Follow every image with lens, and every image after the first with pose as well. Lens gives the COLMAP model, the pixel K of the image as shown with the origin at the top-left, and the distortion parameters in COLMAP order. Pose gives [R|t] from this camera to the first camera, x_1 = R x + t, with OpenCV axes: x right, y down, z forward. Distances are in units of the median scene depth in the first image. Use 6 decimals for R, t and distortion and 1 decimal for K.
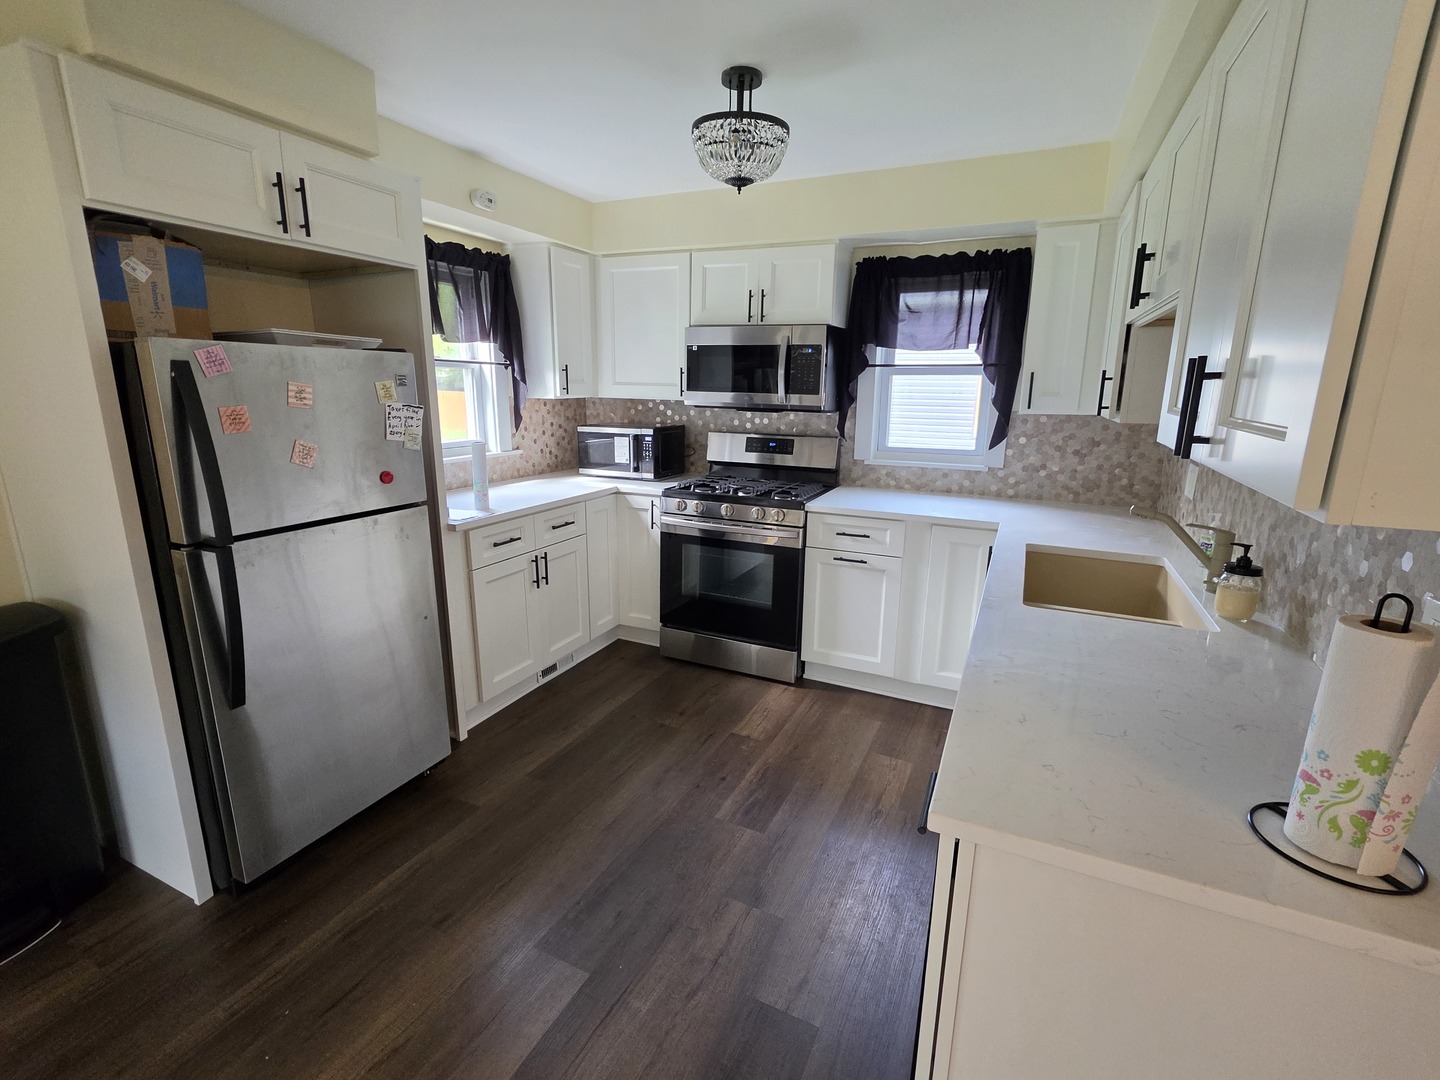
lens RADIAL K [[651.9, 0, 715.6], [0, 651.9, 537.6], [0, 0, 1]] dist [0.002667, 0.000088]
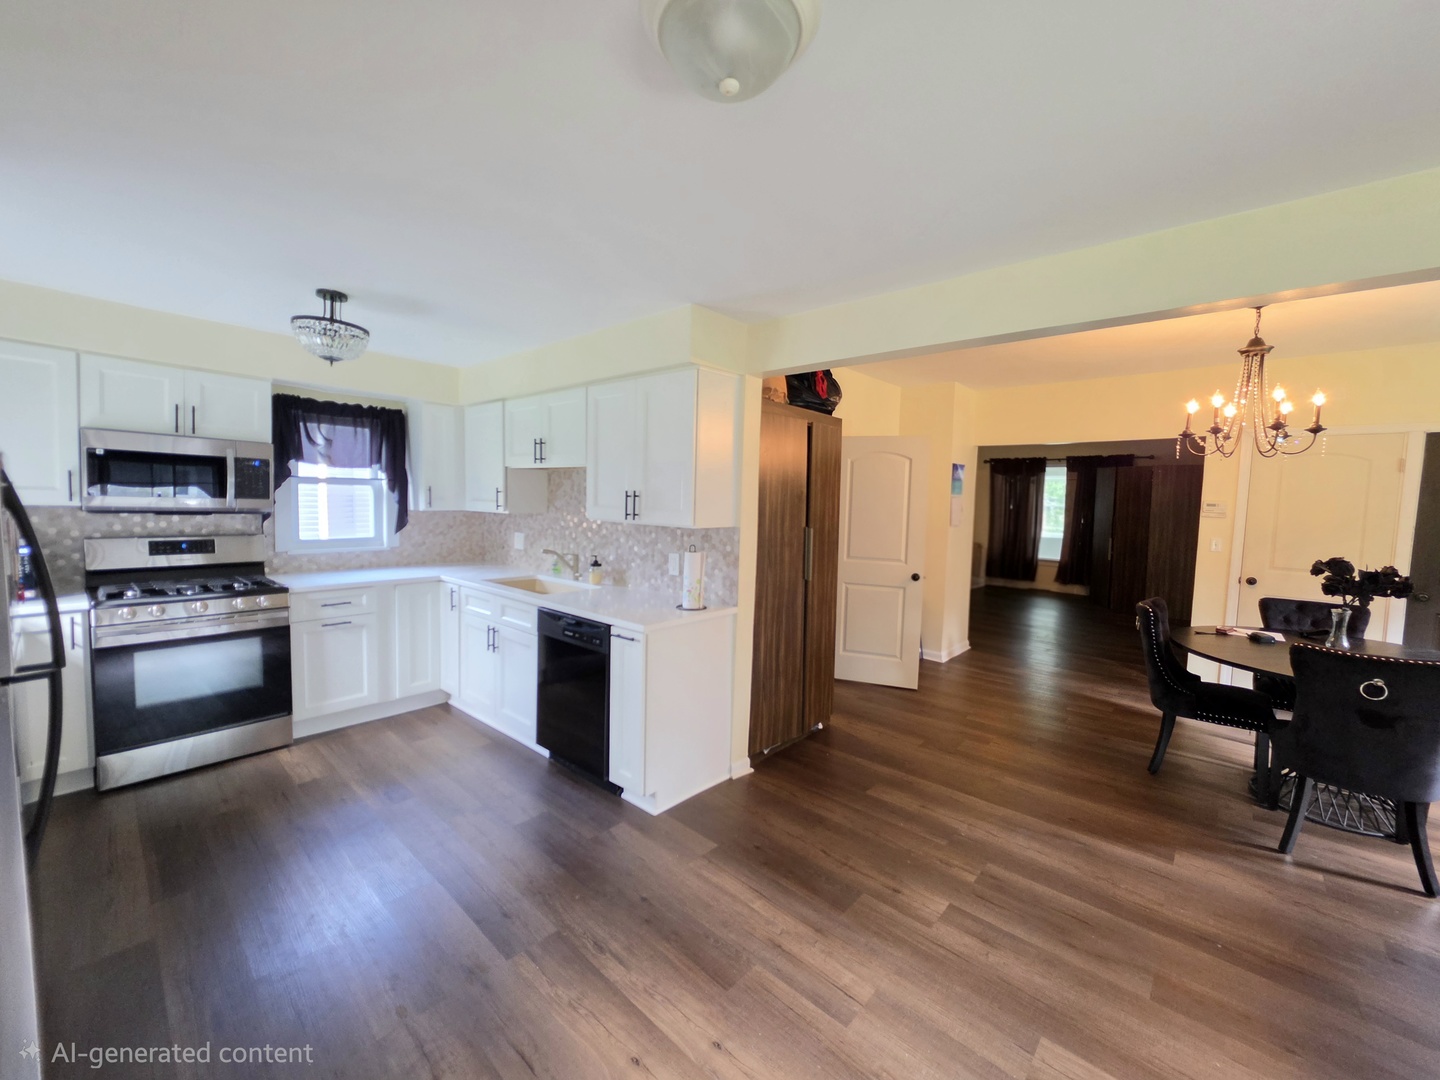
lens RADIAL K [[576.7, 0, 717.6], [0, 576.7, 540.8], [0, 0, 1]] dist [-0.002014, -0.000292]
pose [[0.274346, -0.072739, 0.958876, -0.649123], [0.202415, 0.979163, 0.016365, 0.007243], [-0.940086, 0.189601, 0.283353, -0.071865]]
